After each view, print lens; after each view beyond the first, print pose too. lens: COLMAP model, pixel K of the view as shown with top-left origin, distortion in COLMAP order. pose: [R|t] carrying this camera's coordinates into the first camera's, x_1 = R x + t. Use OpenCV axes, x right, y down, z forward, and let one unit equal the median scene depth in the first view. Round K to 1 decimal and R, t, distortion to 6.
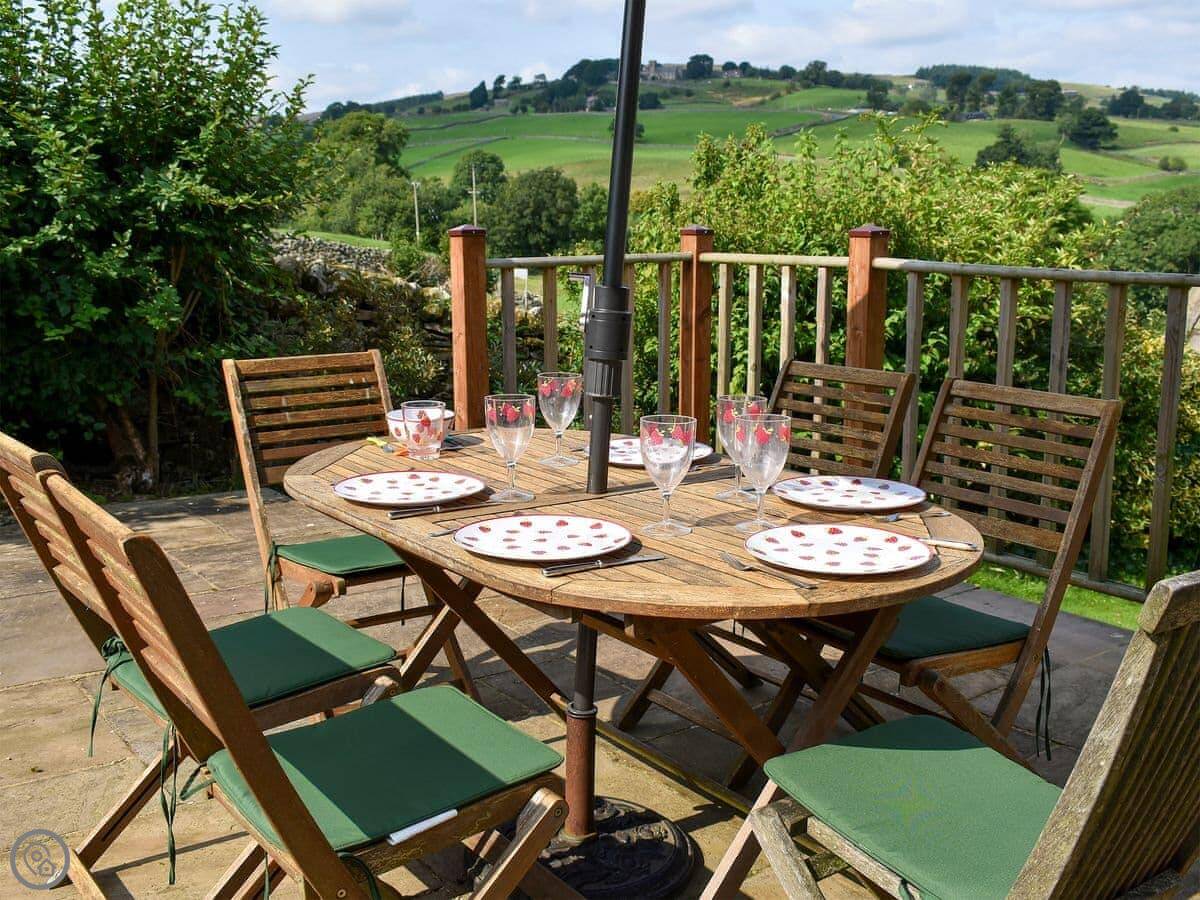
lens RADIAL K [[1207.6, 0, 600.0], [0, 1207.6, 450.0], [0, 0, 1]] dist [-0.013934, 0.002965]
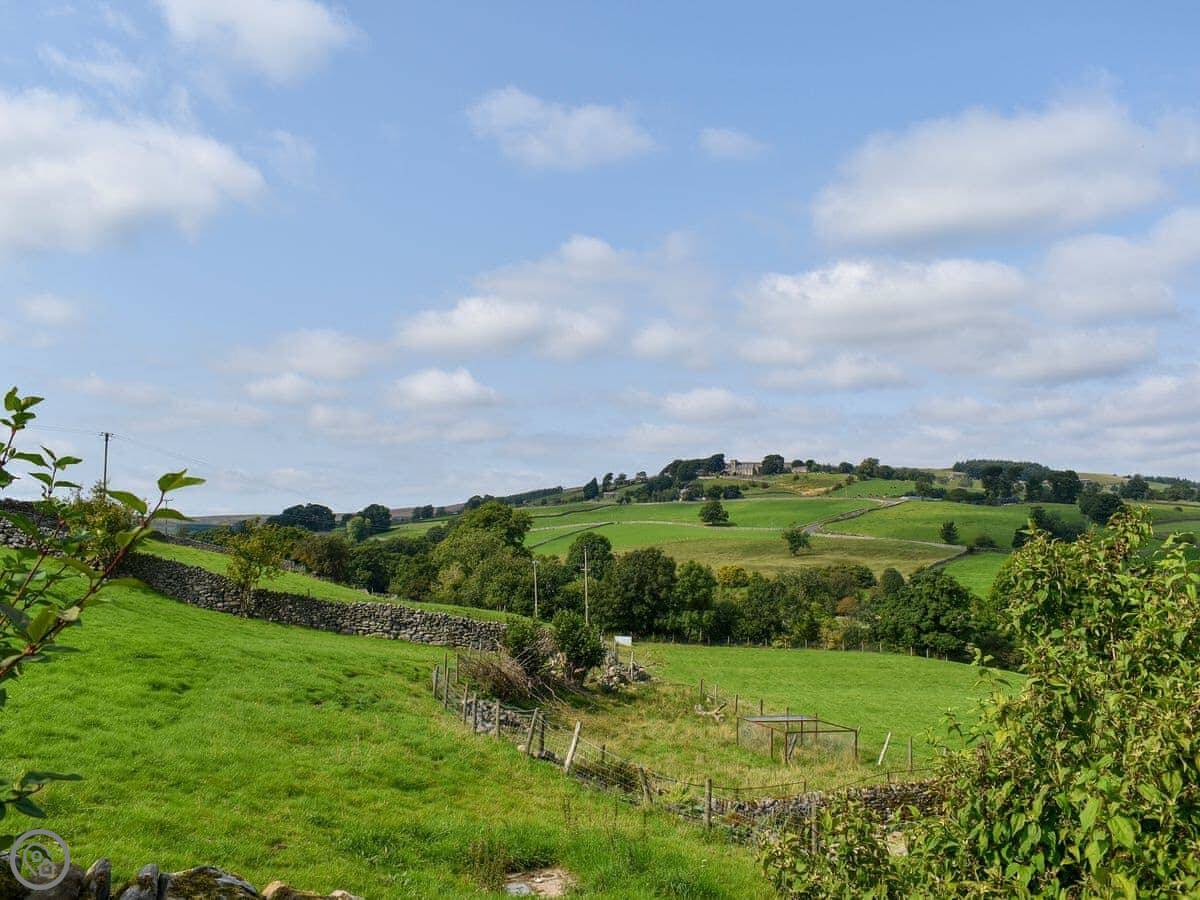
lens RADIAL K [[1207.6, 0, 600.0], [0, 1207.6, 450.0], [0, 0, 1]] dist [-0.013934, 0.002965]
pose [[0.996032, -0.014891, -0.087736, 0.016237], [-0.012995, 0.950993, -0.308938, 0.045886], [0.088037, 0.308853, 0.947027, -0.169503]]
